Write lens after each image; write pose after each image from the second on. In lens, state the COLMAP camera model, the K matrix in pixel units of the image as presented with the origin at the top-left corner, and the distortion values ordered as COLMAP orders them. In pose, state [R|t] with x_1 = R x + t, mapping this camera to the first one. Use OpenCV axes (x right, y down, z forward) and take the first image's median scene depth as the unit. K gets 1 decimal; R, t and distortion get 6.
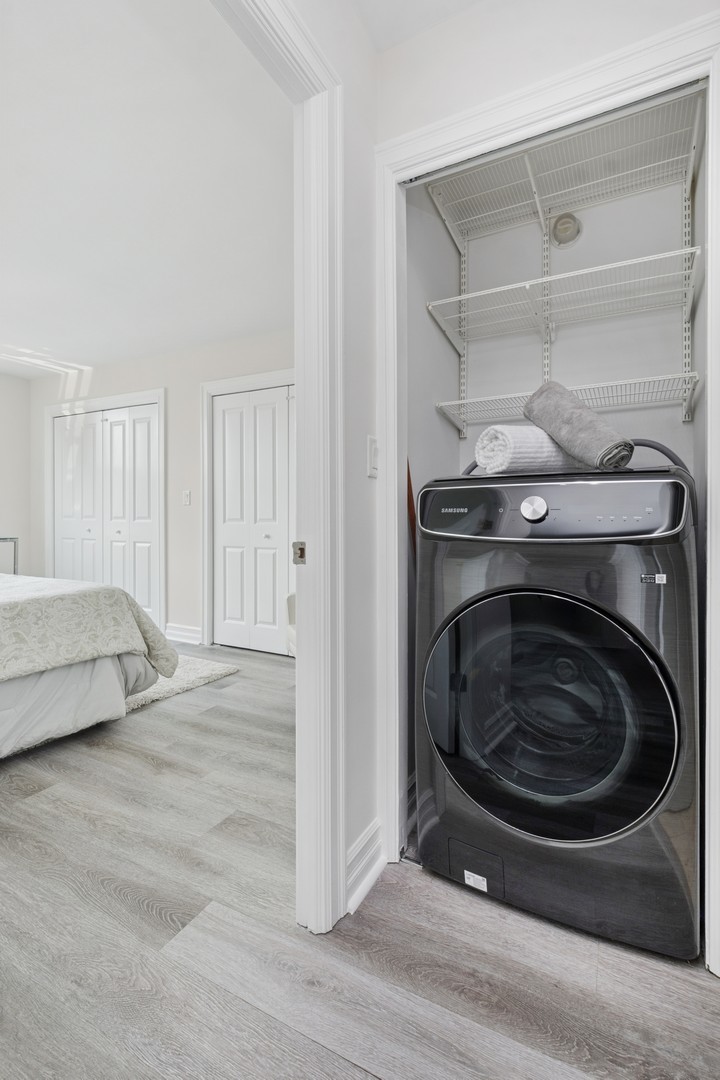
lens RADIAL K [[490.9, 0, 362.4], [0, 490.9, 523.1], [0, 0, 1]] dist [0.003416, -0.000633]
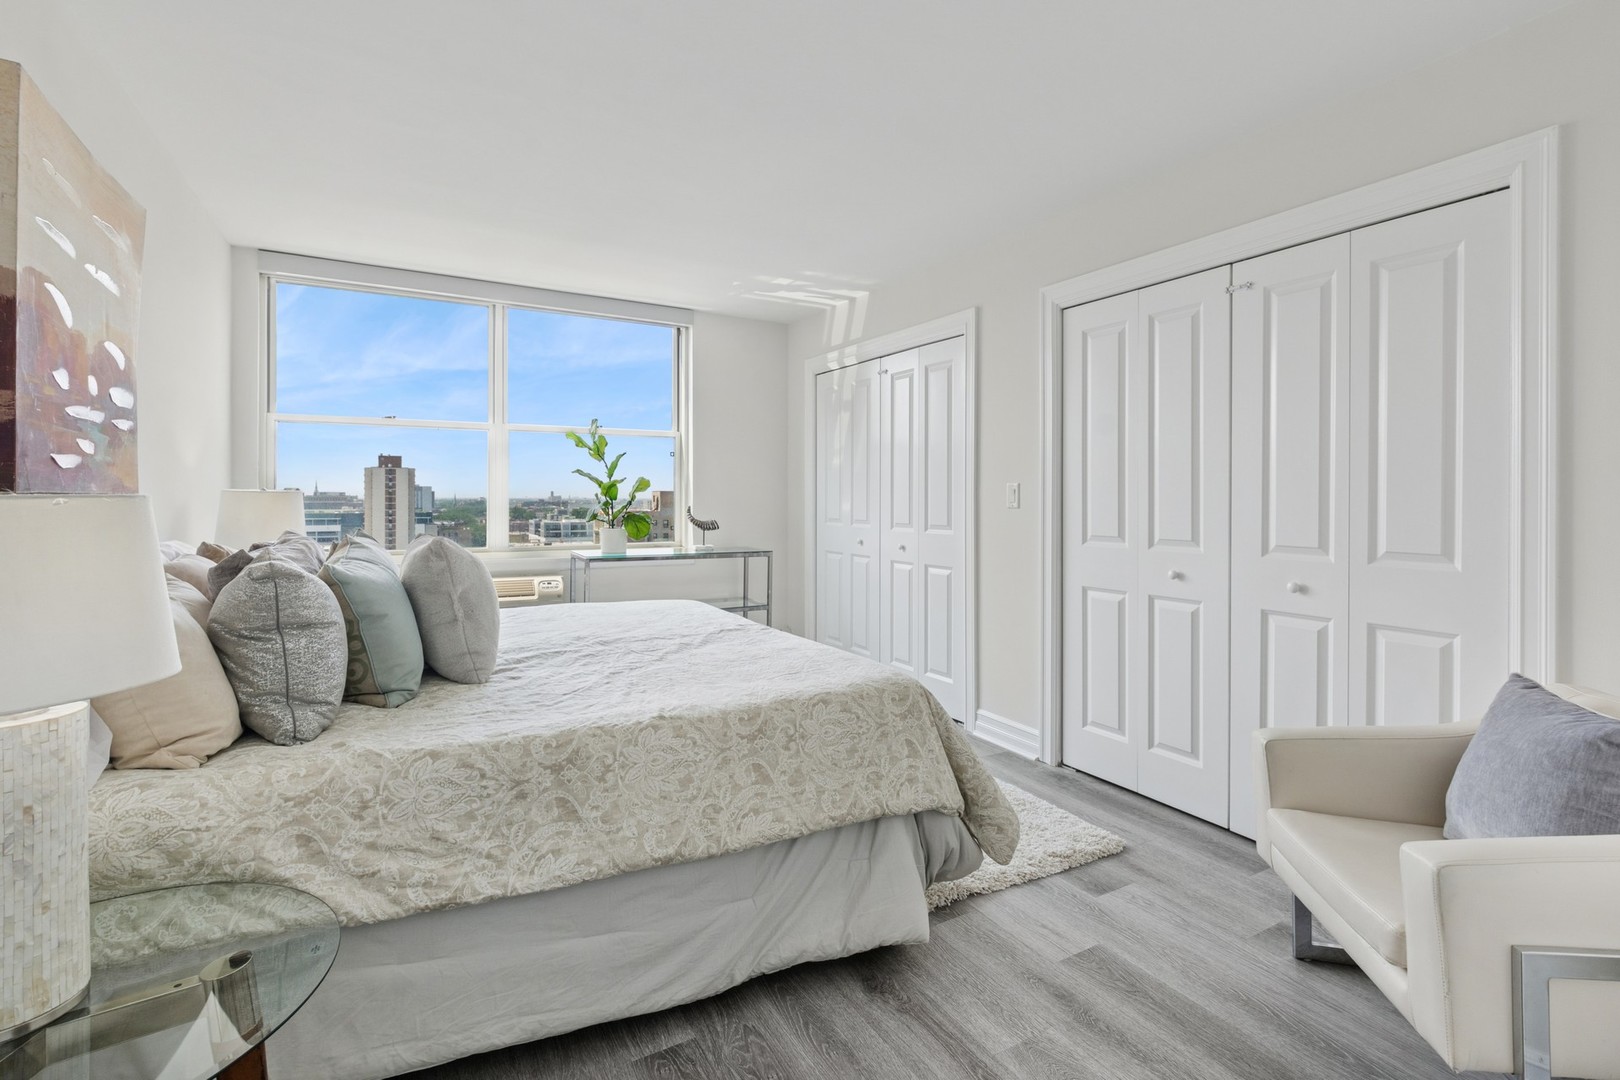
lens RADIAL K [[736.3, 0, 814.2], [0, 736.3, 514.8], [0, 0, 1]] dist [0.003416, -0.000633]
pose [[0.844615, 0.009592, -0.535288, -0.139361], [-0.005403, 0.999941, 0.009393, -0.051898], [0.535347, -0.005042, 0.844617, 0.226881]]
